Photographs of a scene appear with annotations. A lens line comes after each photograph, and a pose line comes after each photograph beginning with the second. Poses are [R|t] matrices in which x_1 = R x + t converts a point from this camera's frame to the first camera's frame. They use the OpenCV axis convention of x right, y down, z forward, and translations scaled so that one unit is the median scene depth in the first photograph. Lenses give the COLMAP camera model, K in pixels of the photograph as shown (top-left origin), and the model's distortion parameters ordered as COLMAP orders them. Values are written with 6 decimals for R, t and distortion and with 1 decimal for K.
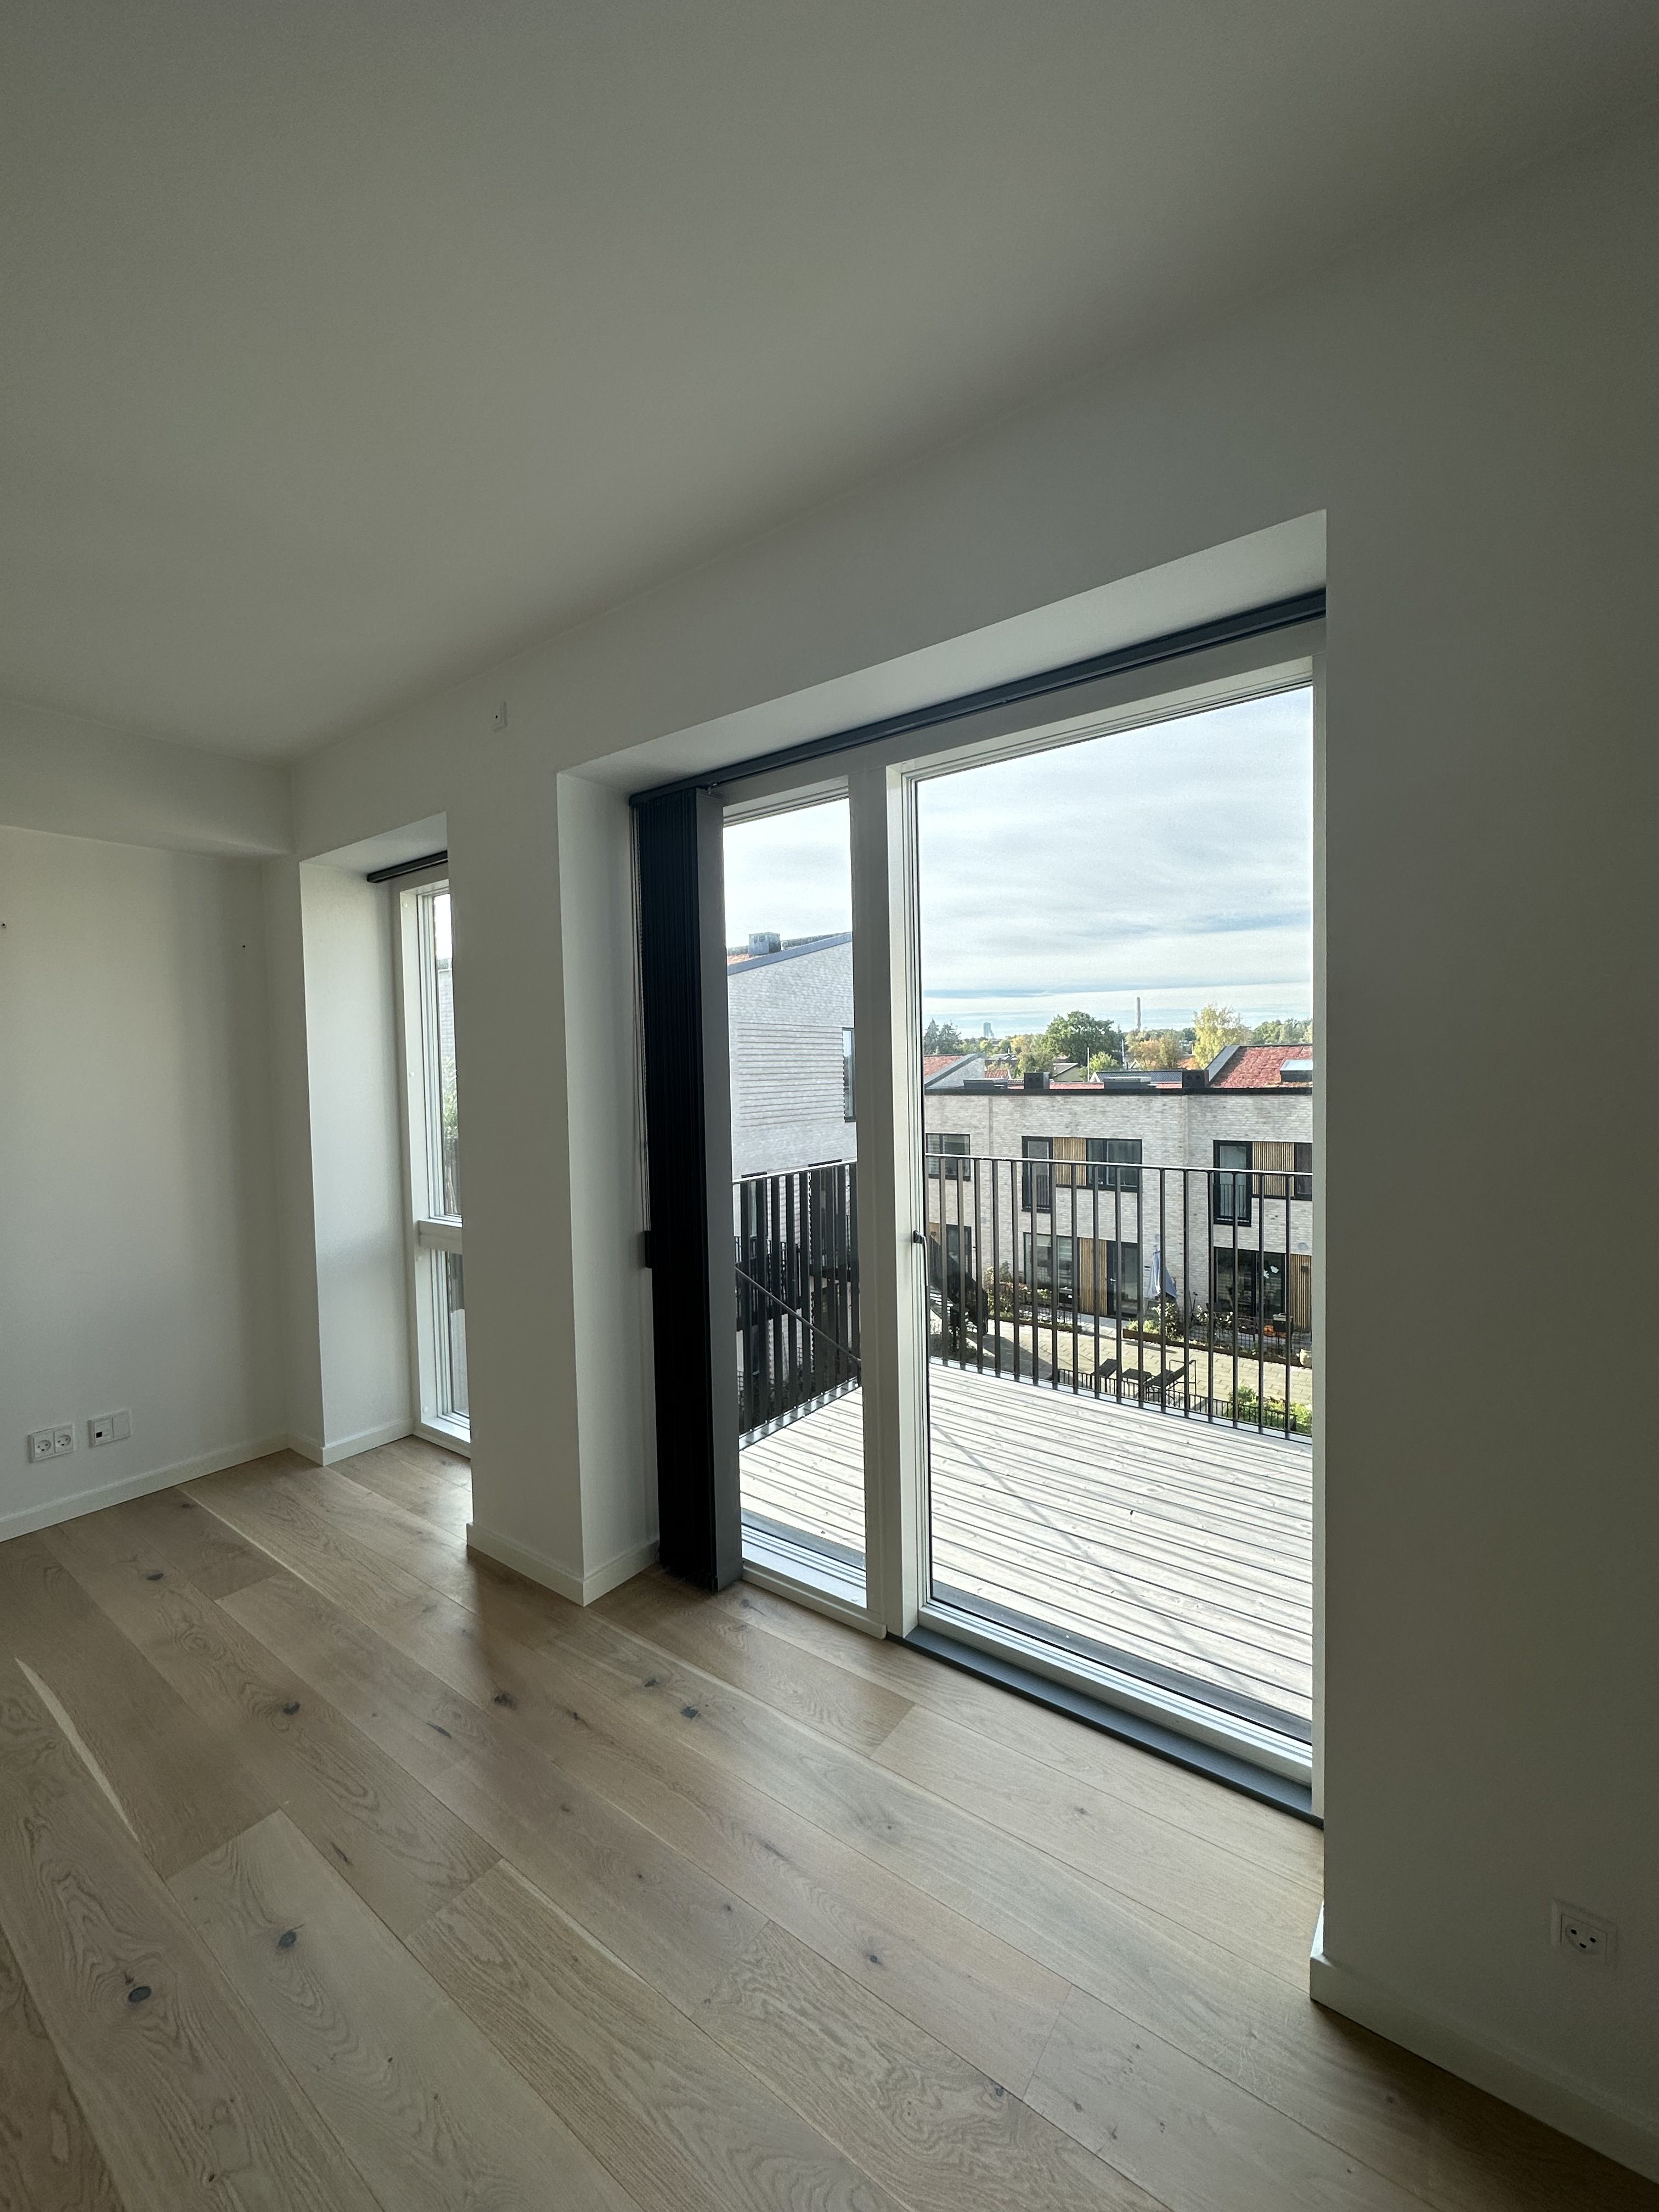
lens RADIAL K [[878.6, 0, 831.6], [0, 878.6, 1096.3], [0, 0, 1]] dist [0.002230, -0.000097]
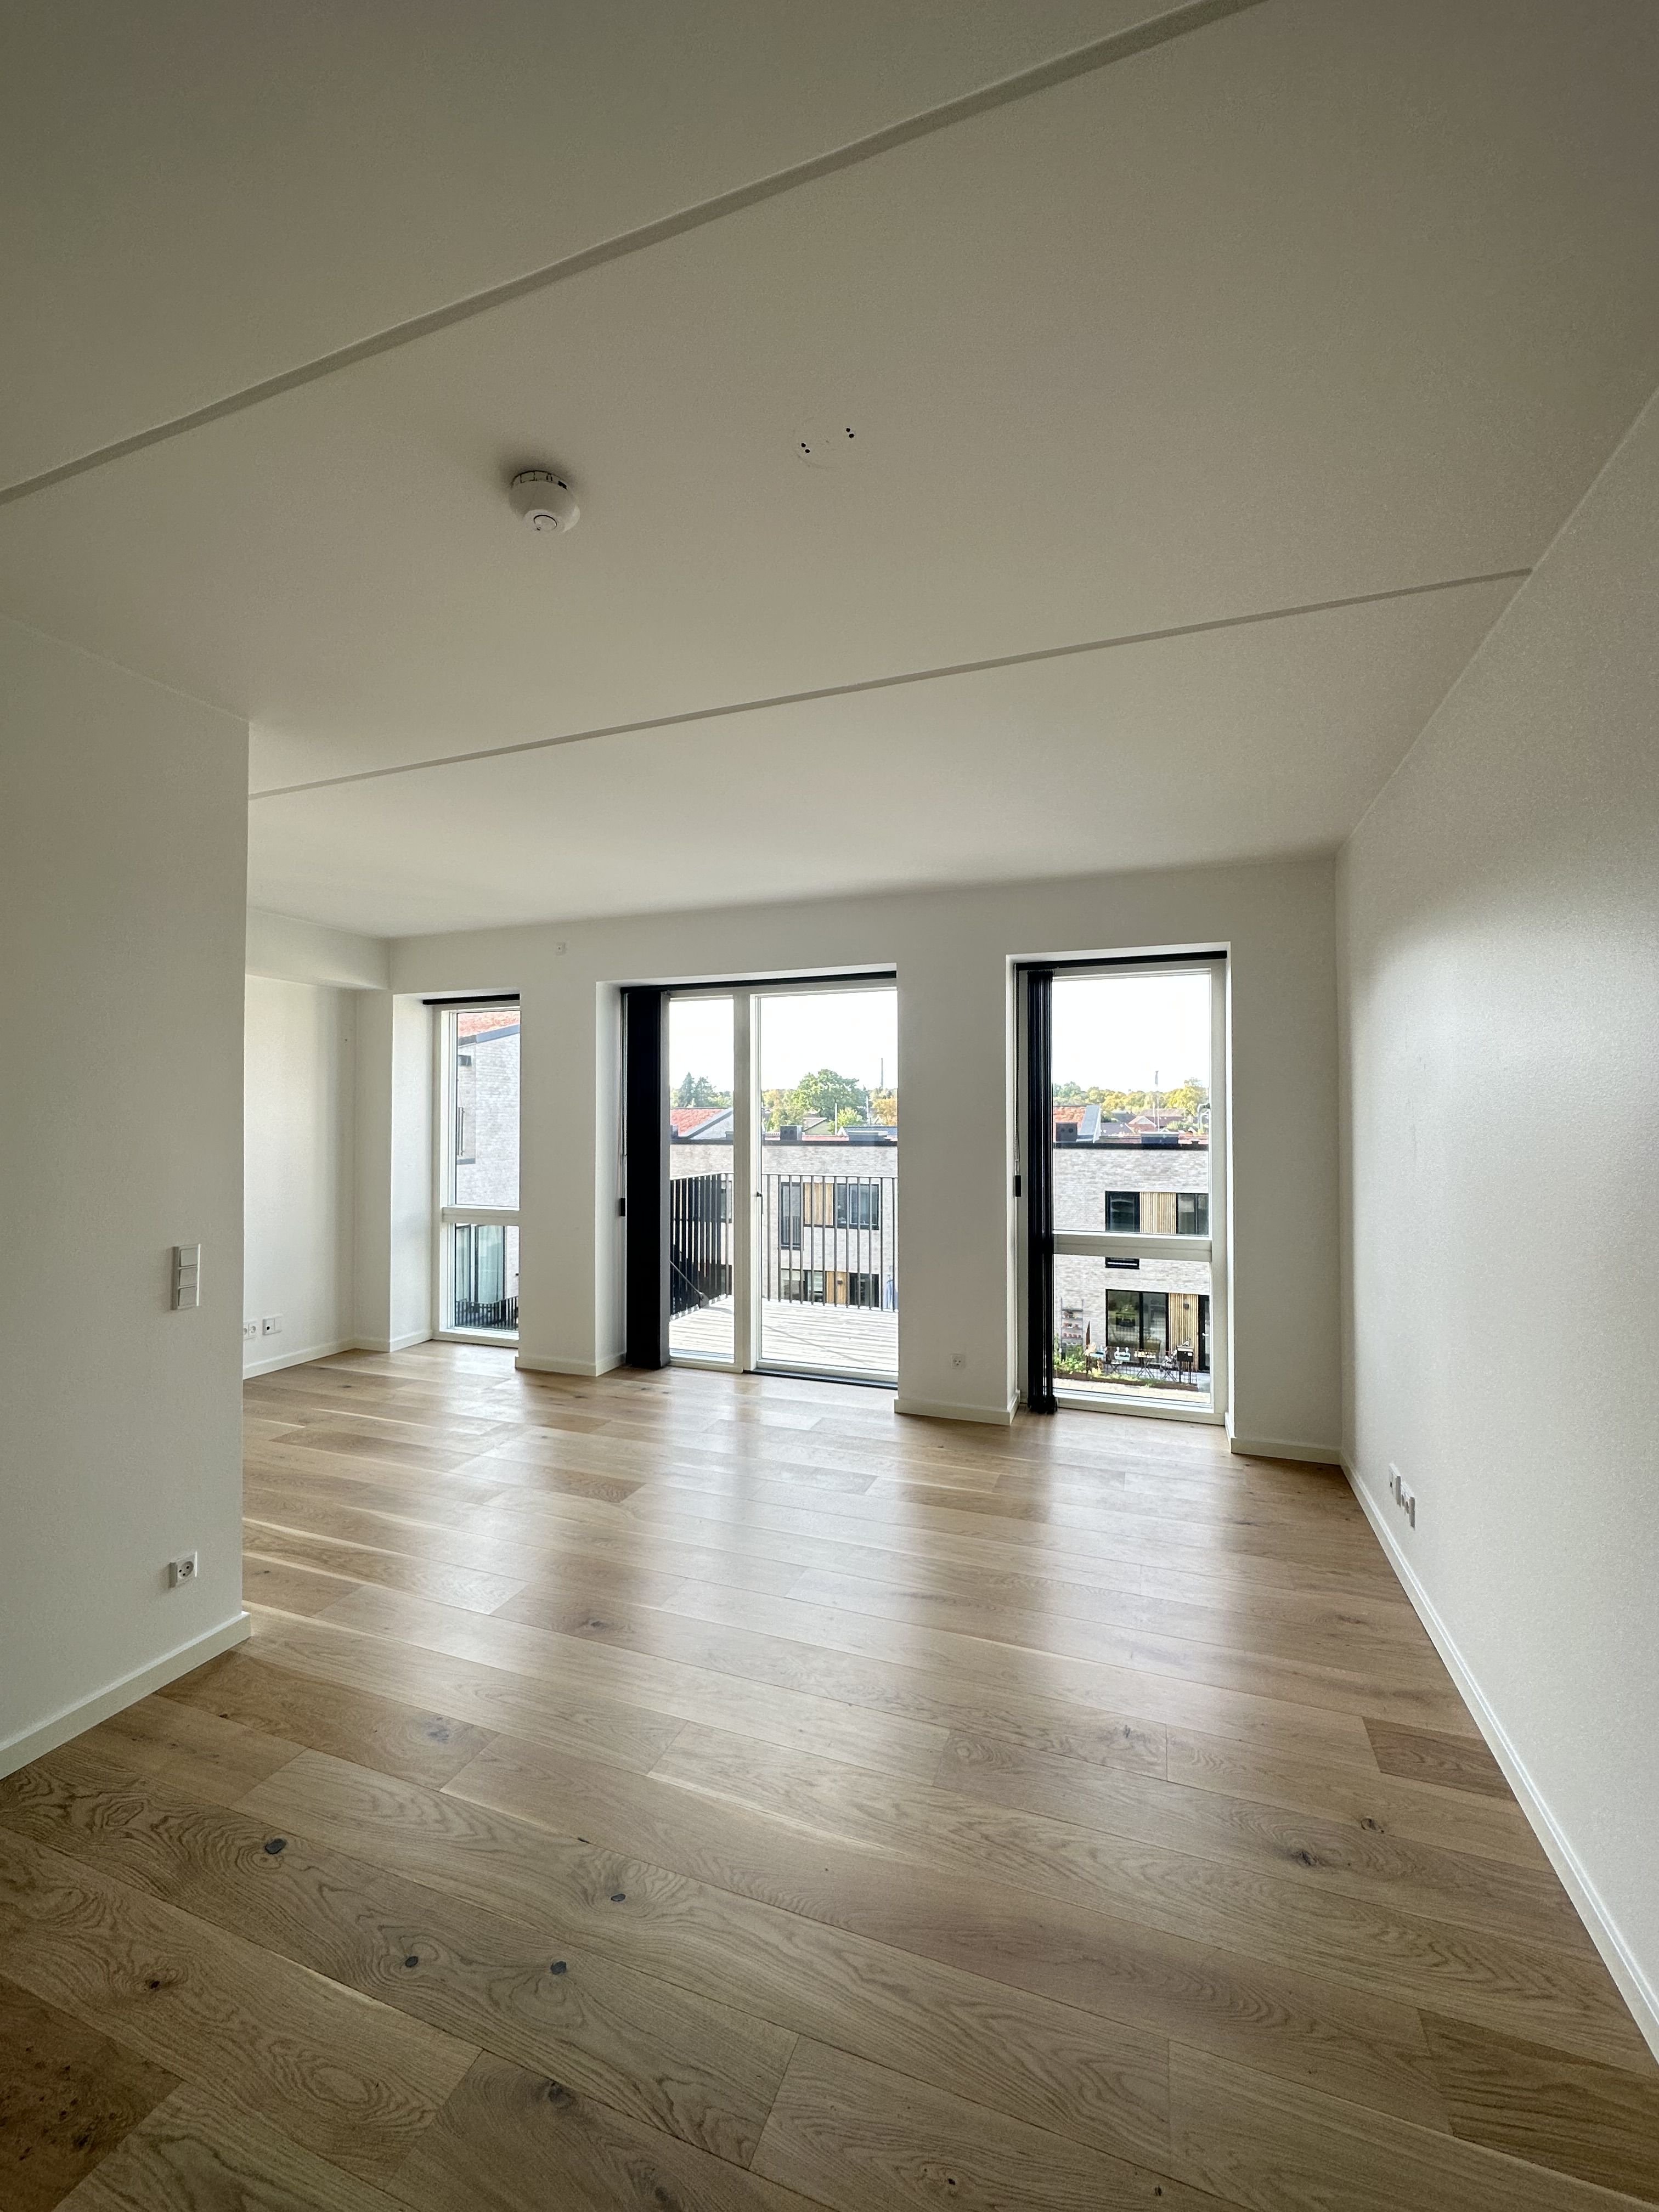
lens RADIAL K [[878.6, 0, 829.1], [0, 878.6, 1103.2], [0, 0, 1]] dist [0.002230, -0.000097]
pose [[0.961921, 0.023561, 0.272310, -0.225470], [-0.009551, 0.998567, -0.052659, 0.026152], [-0.273161, 0.048053, 0.960767, -0.796336]]
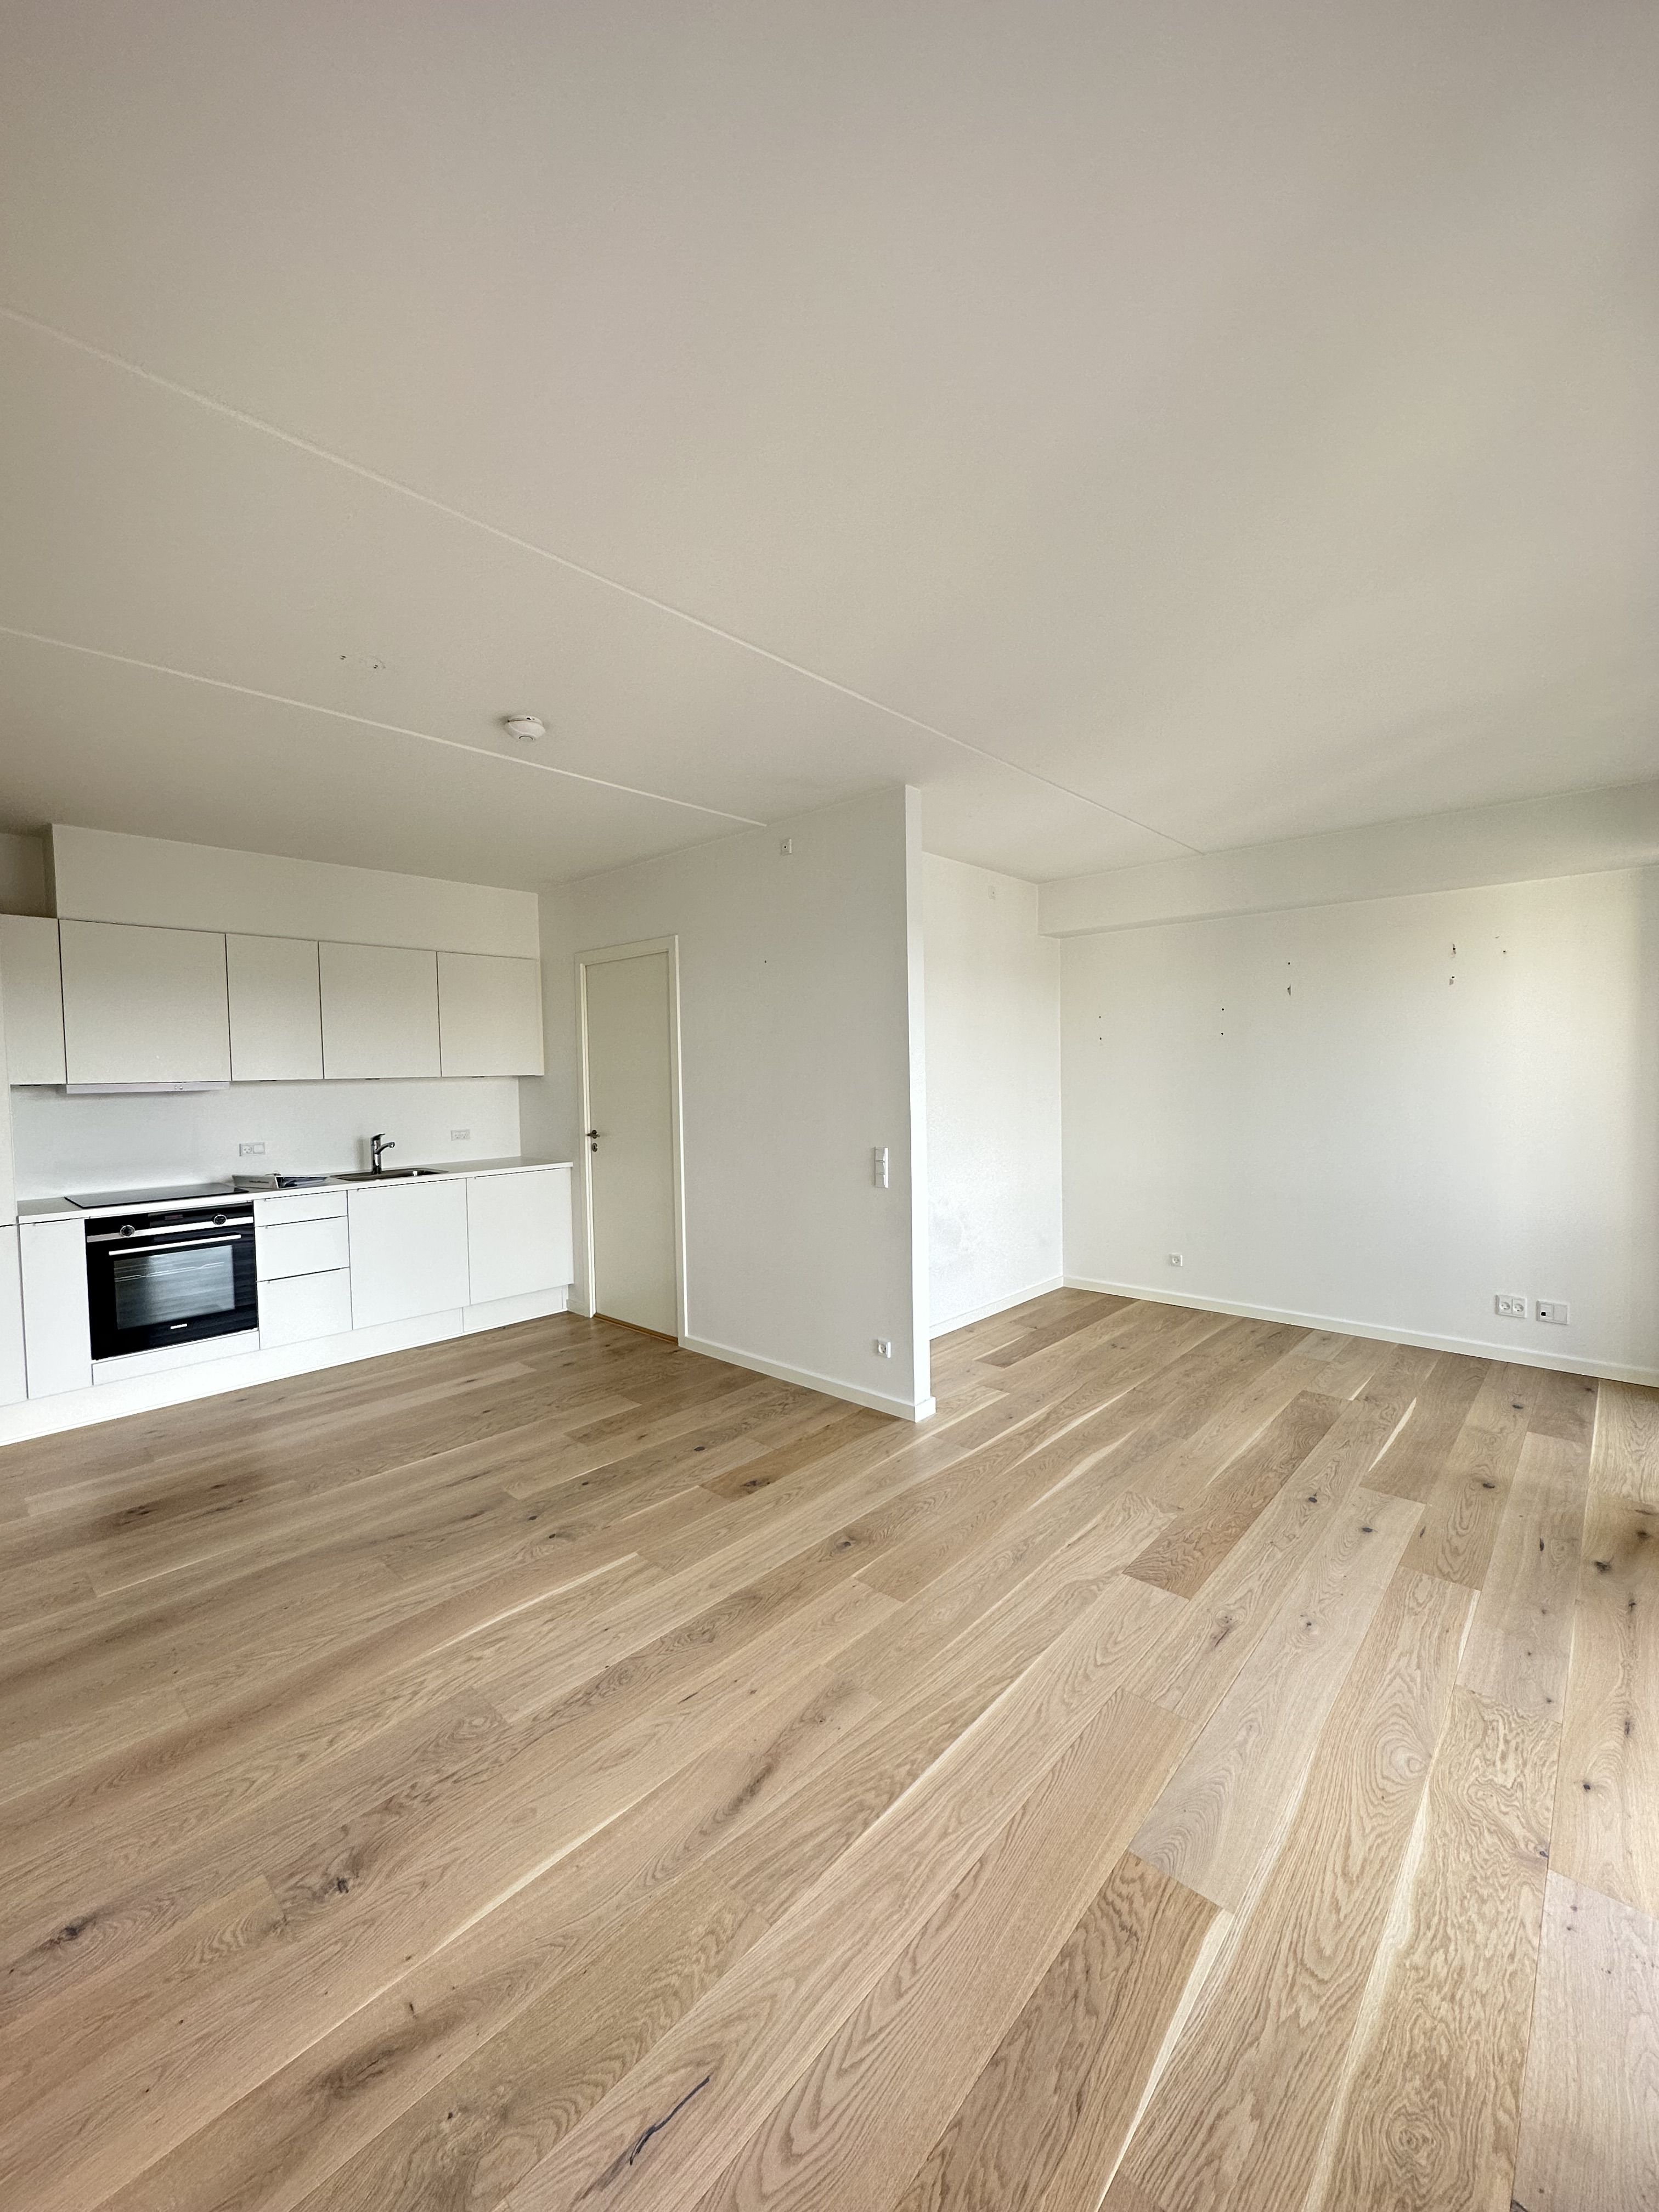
lens RADIAL K [[878.6, 0, 828.1], [0, 878.6, 1101.1], [0, 0, 1]] dist [0.002230, -0.000097]
pose [[-0.108418, 0.057663, -0.992432, 0.535437], [-0.011147, 0.998183, 0.059215, -0.013616], [0.994043, 0.017483, -0.107579, 0.026526]]
